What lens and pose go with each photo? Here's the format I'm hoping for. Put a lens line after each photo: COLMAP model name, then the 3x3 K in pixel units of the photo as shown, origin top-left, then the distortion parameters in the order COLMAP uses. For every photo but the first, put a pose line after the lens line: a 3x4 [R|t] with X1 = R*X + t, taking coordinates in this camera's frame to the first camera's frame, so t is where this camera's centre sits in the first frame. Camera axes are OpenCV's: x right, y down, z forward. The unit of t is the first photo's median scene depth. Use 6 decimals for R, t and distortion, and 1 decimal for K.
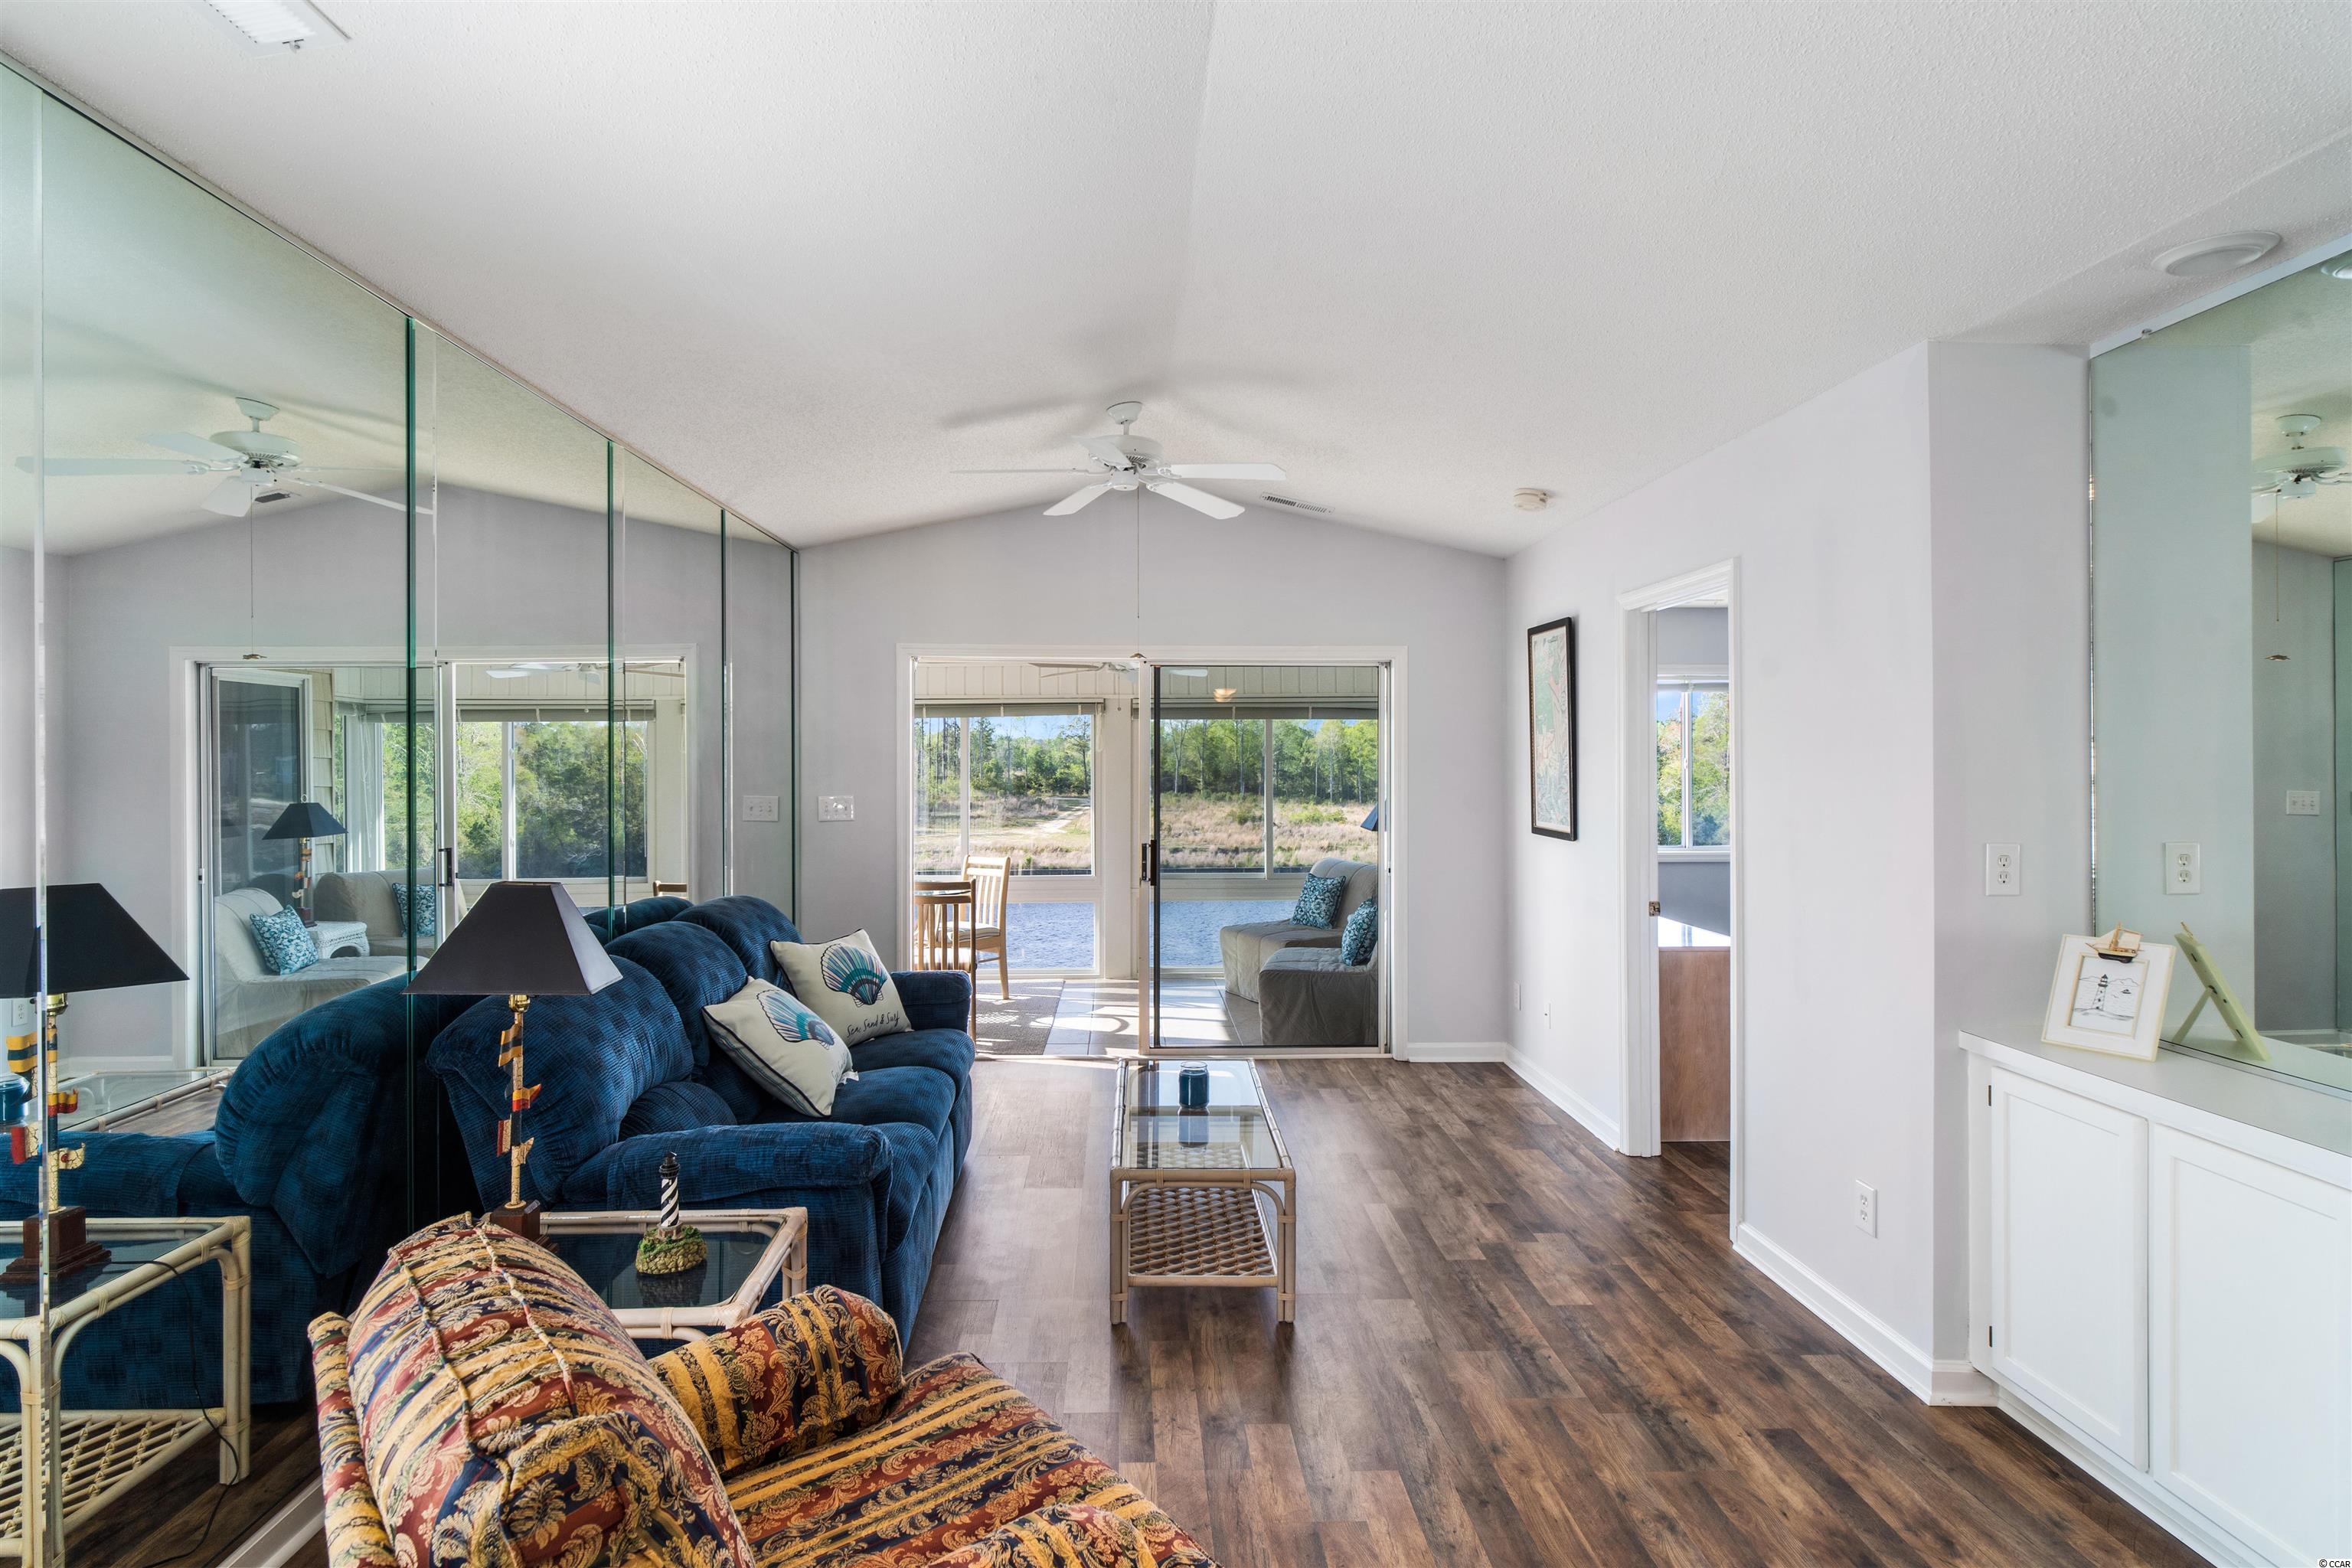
lens RADIAL K [[1223.1, 0, 1154.8], [0, 1223.1, 762.6], [0, 0, 1]] dist [-0.006274, 0.001199]
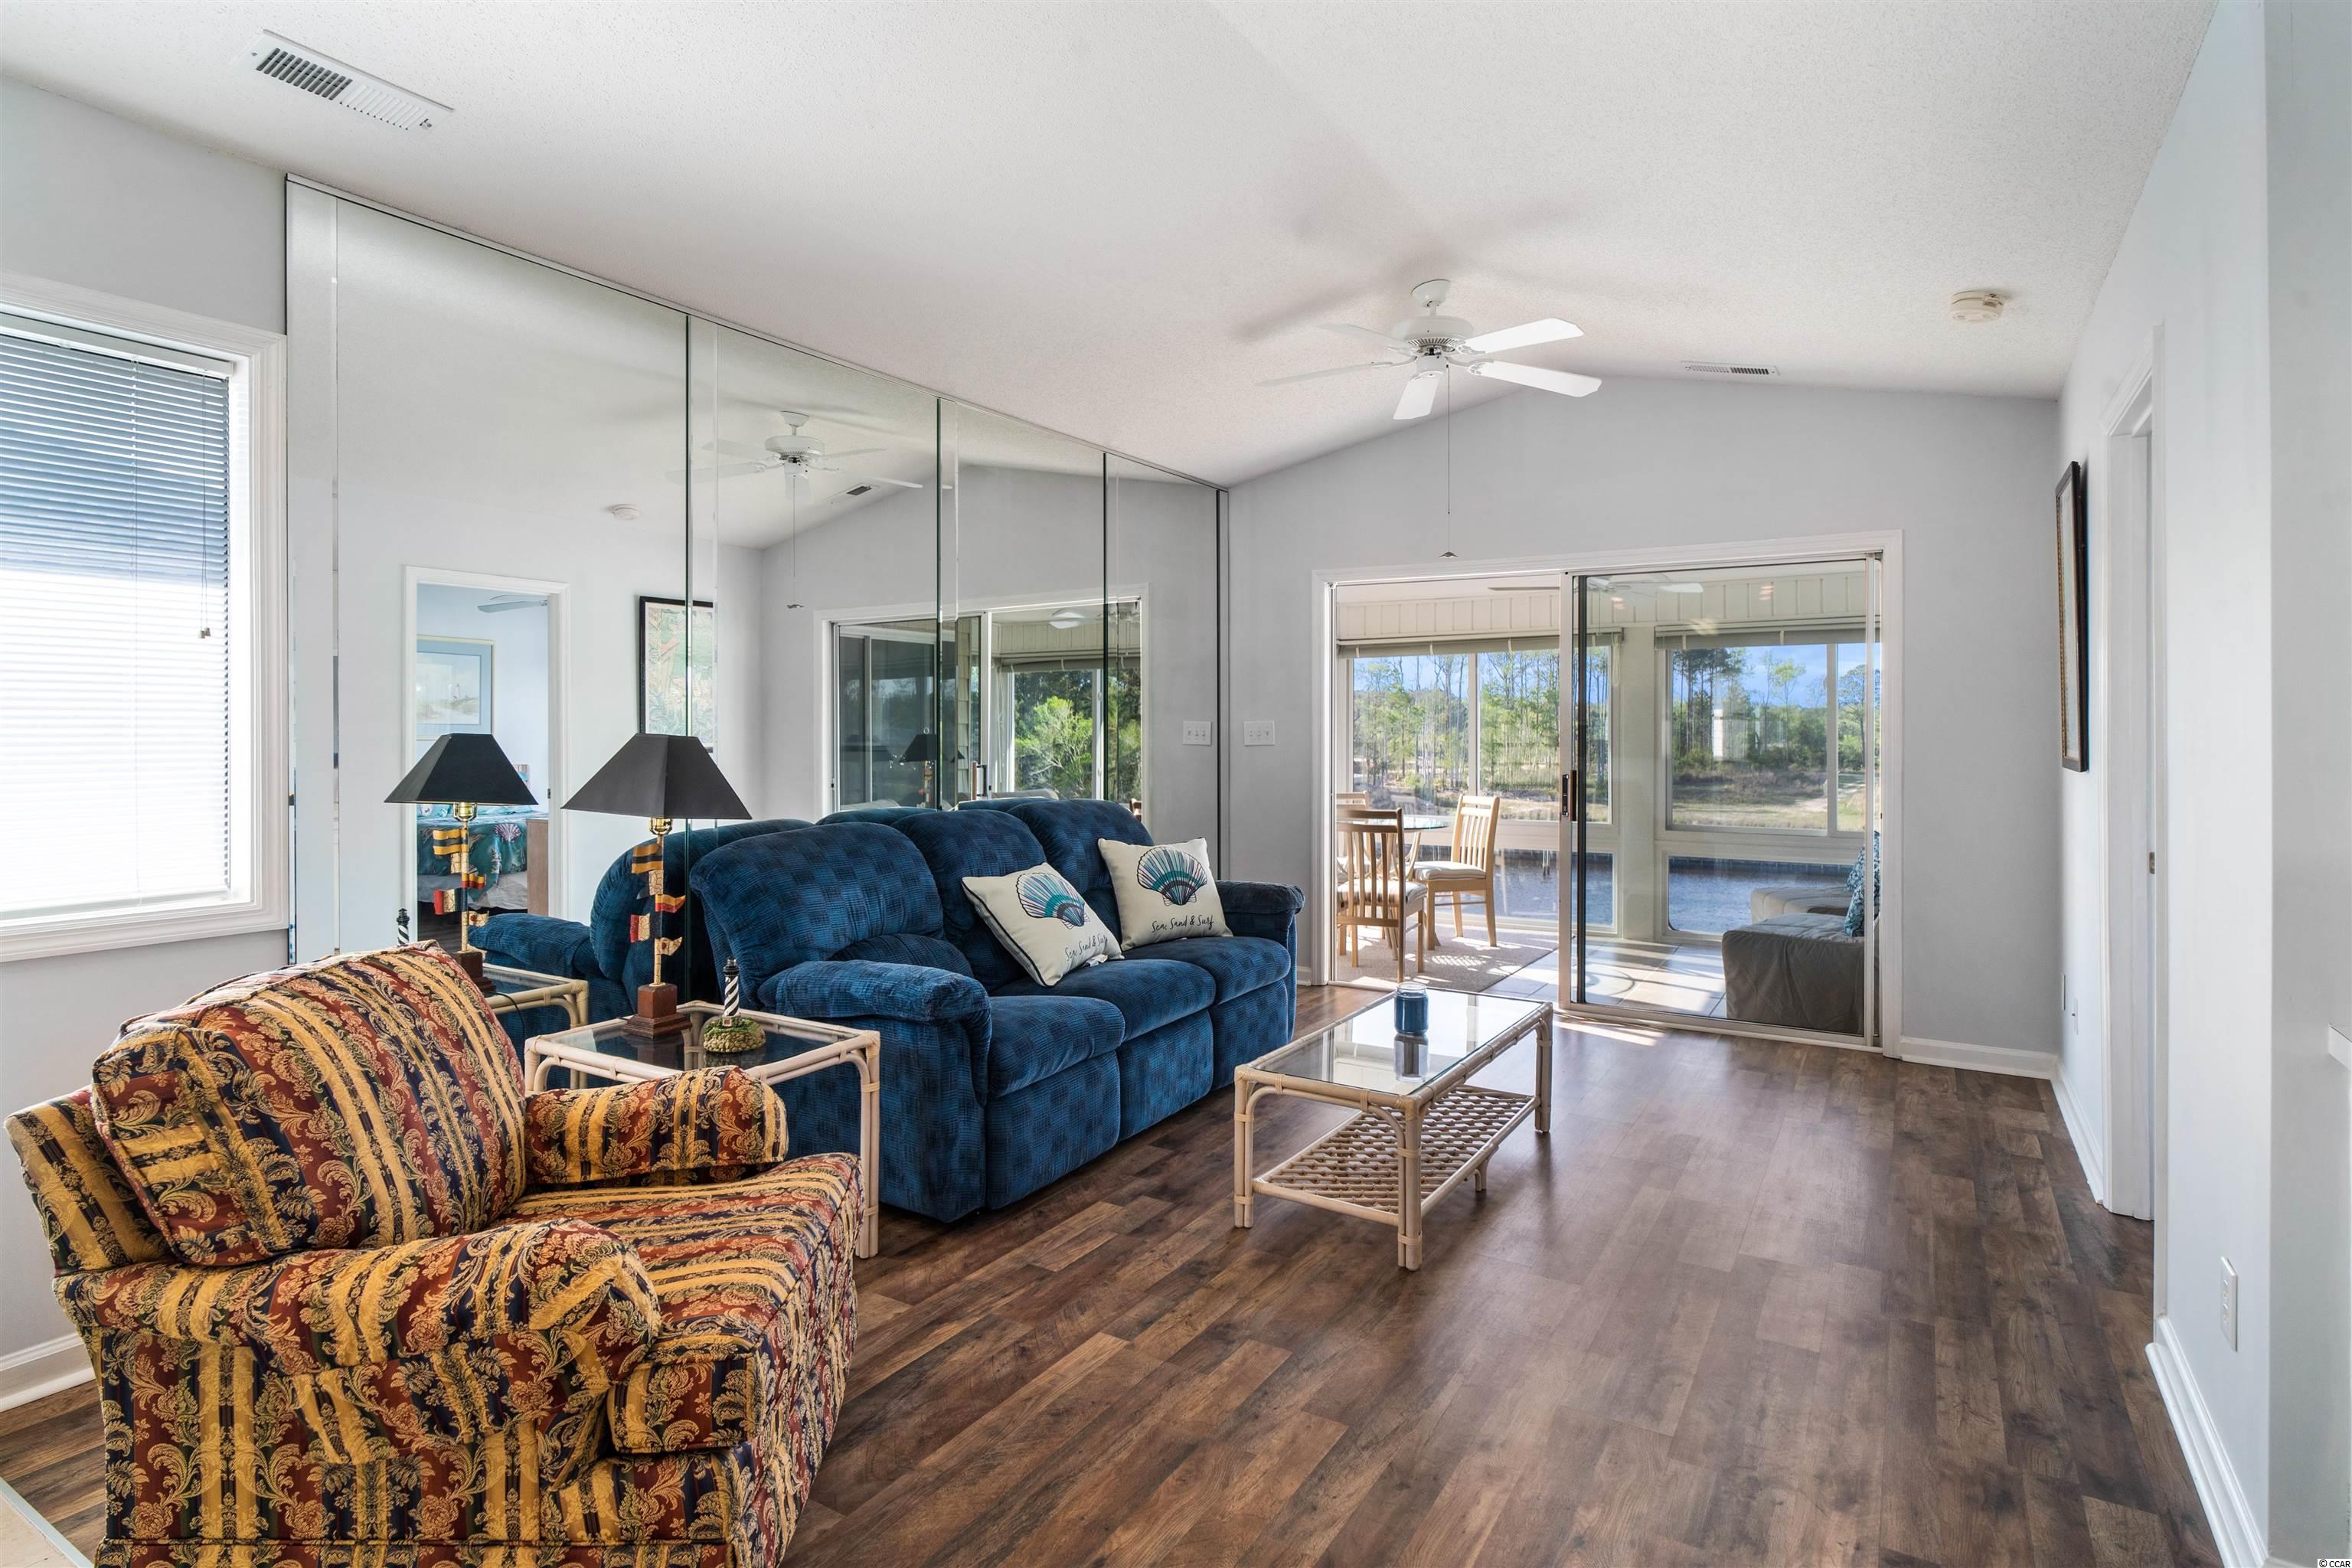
lens RADIAL K [[1223.1, 0, 1163.7], [0, 1223.1, 737.0], [0, 0, 1]] dist [-0.006274, 0.001199]
pose [[0.833245, 0.005024, -0.552881, 0.380453], [-0.003698, 0.999987, 0.003513, 0.057000], [0.552891, -0.000882, 0.833253, 0.134097]]
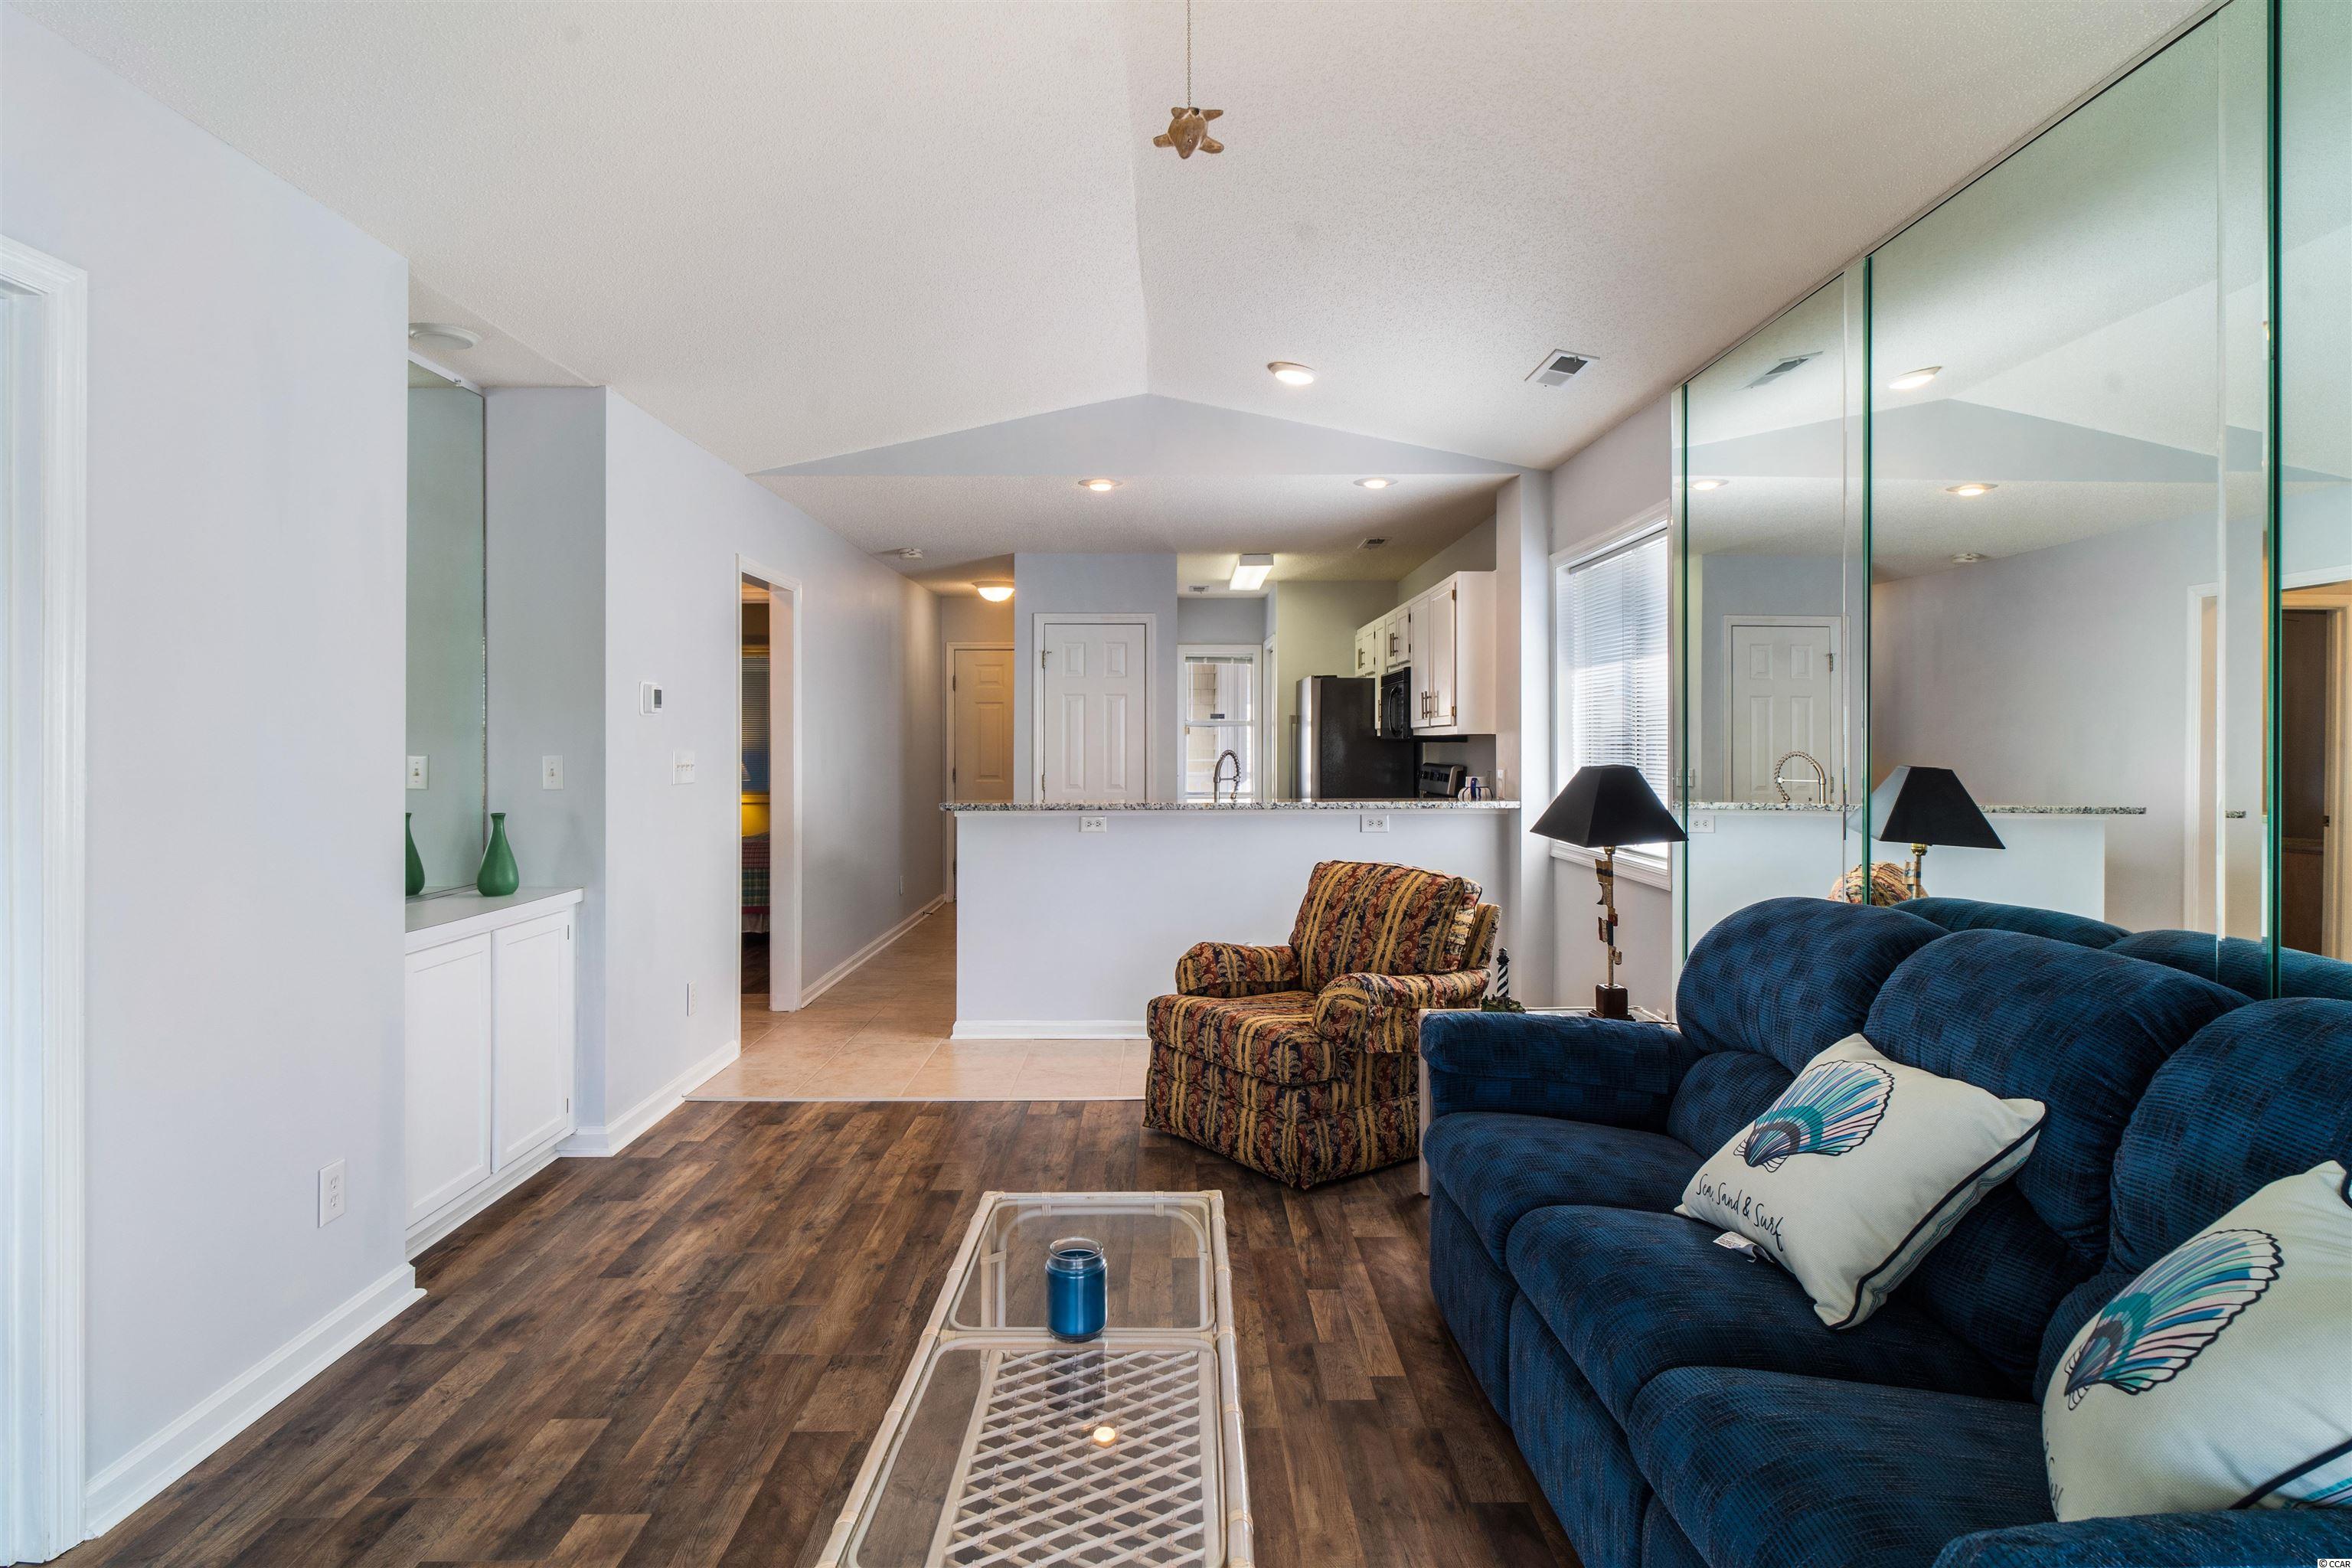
lens RADIAL K [[1223.1, 0, 1180.0], [0, 1223.1, 763.9], [0, 0, 1]] dist [-0.006274, 0.001199]
pose [[-0.999861, -0.002988, 0.016404, -0.017463], [-0.002609, 0.999729, 0.023133, 0.037405], [-0.016469, 0.023087, -0.999598, 1.485532]]
